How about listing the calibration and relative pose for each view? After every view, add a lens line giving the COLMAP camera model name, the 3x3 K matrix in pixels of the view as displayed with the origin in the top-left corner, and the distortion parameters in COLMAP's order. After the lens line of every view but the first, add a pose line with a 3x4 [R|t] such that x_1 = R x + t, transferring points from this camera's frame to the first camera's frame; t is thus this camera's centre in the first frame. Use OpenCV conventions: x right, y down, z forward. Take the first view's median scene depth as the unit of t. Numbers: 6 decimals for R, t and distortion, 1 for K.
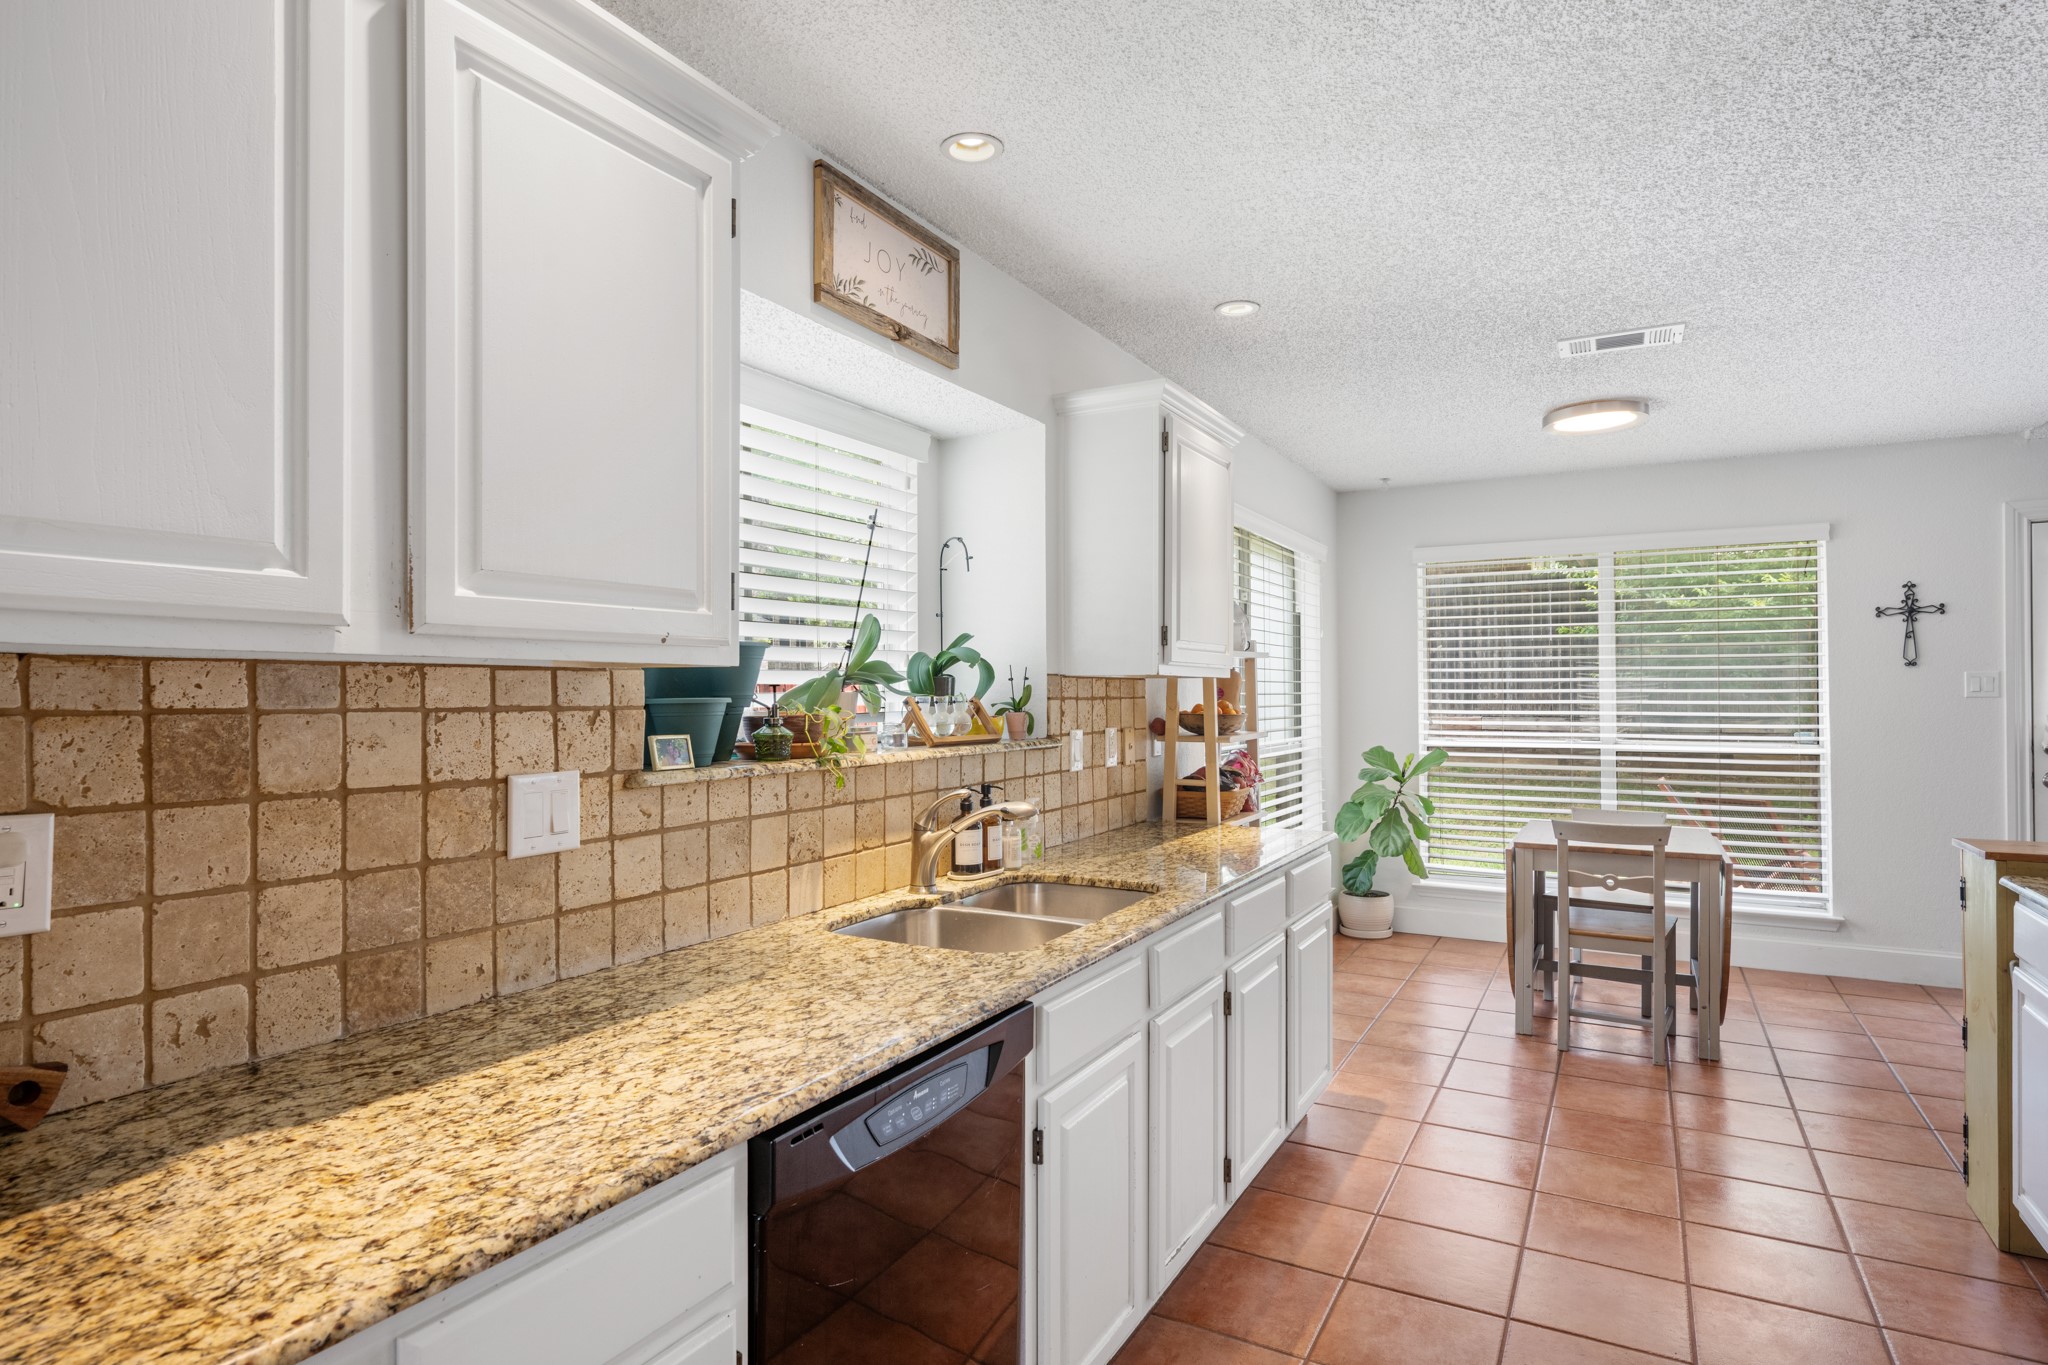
lens RADIAL K [[1090.5, 0, 1018.1], [0, 1090.5, 694.1], [0, 0, 1]] dist [-0.004813, 0.001019]
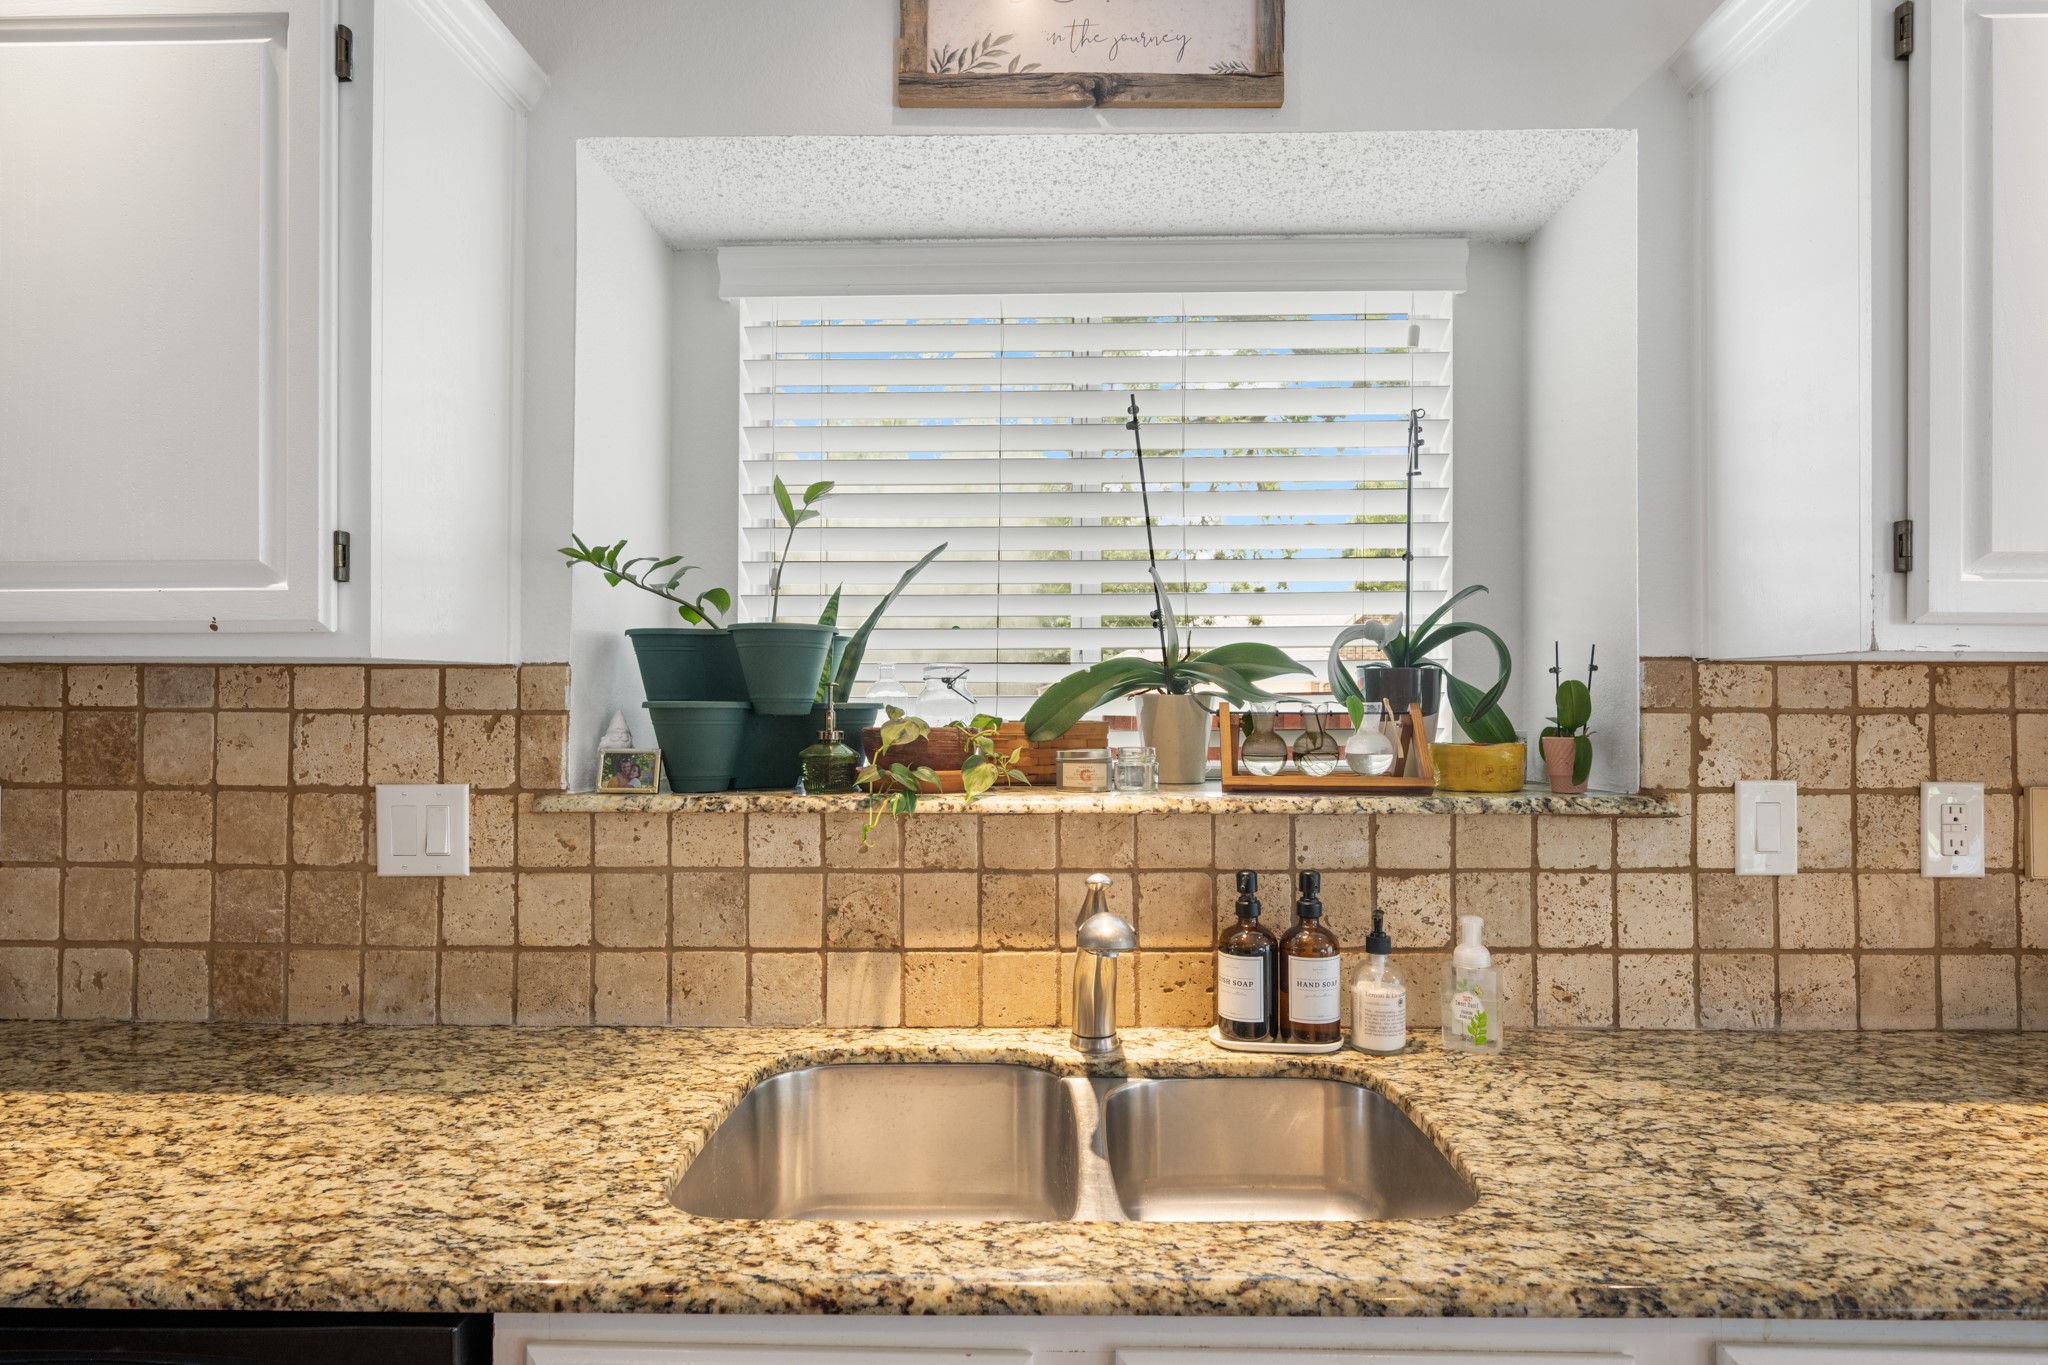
lens RADIAL K [[1090.5, 0, 1025.8], [0, 1090.5, 687.6], [0, 0, 1]] dist [-0.004813, 0.001019]
pose [[0.480517, -0.004718, -0.876973, 0.363152], [-0.004076, 0.999963, -0.007613, -0.000967], [0.876976, 0.007233, 0.480480, 0.633440]]
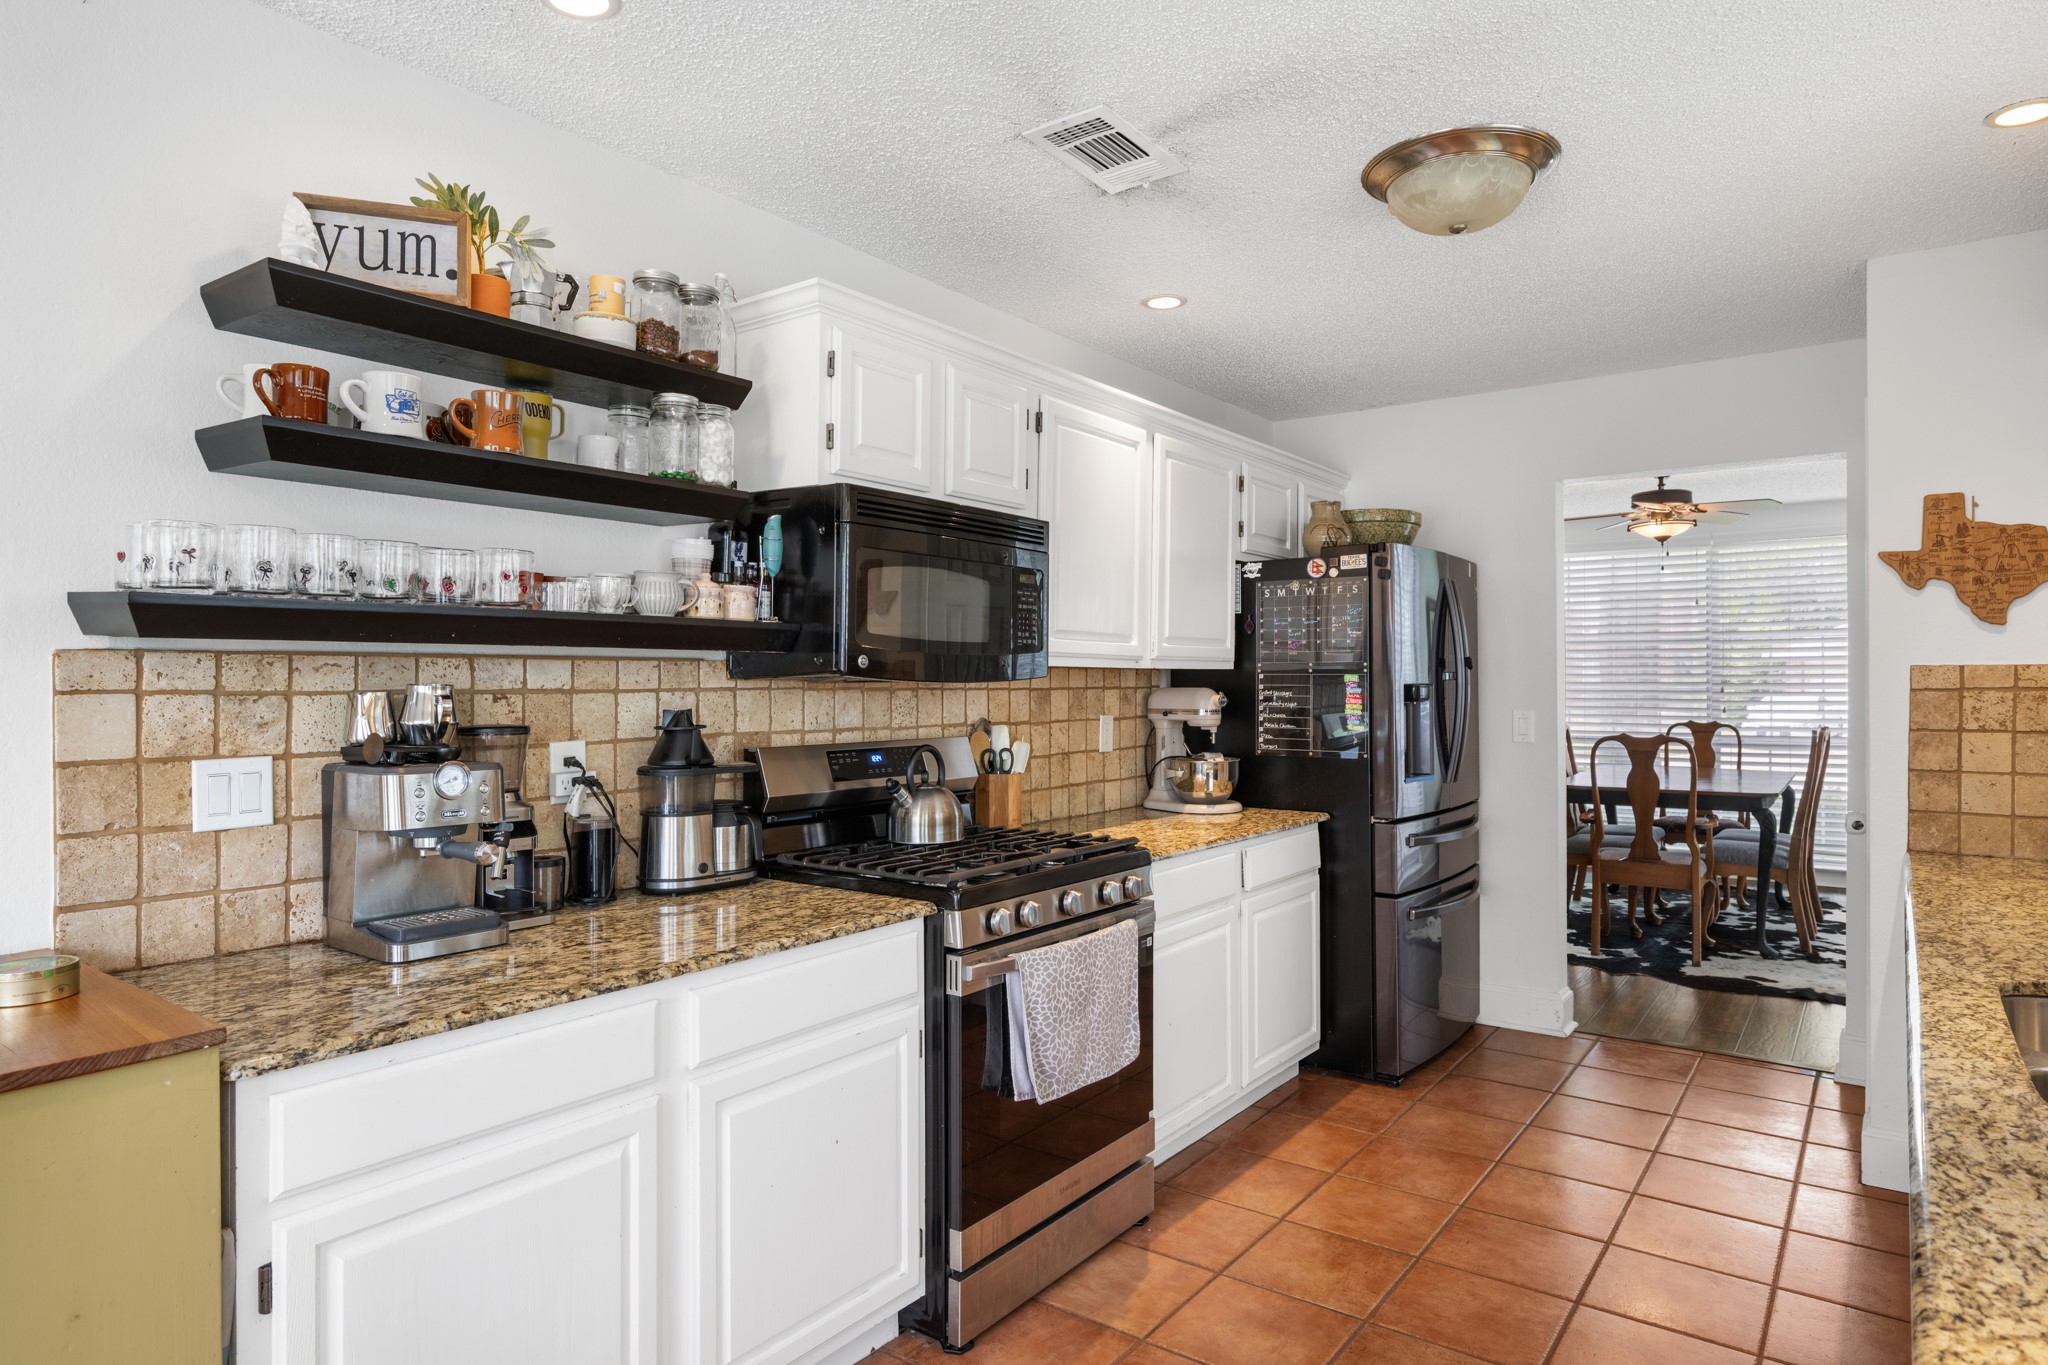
lens RADIAL K [[1174.1, 0, 1039.2], [0, 1174.1, 672.8], [0, 0, 1]] dist [-0.000668, 0.001152]
pose [[-0.994269, 0.006123, 0.106729, 0.466638], [0.005130, 0.999941, -0.009572, -0.002924], [-0.106781, -0.008969, -0.994242, 1.424642]]
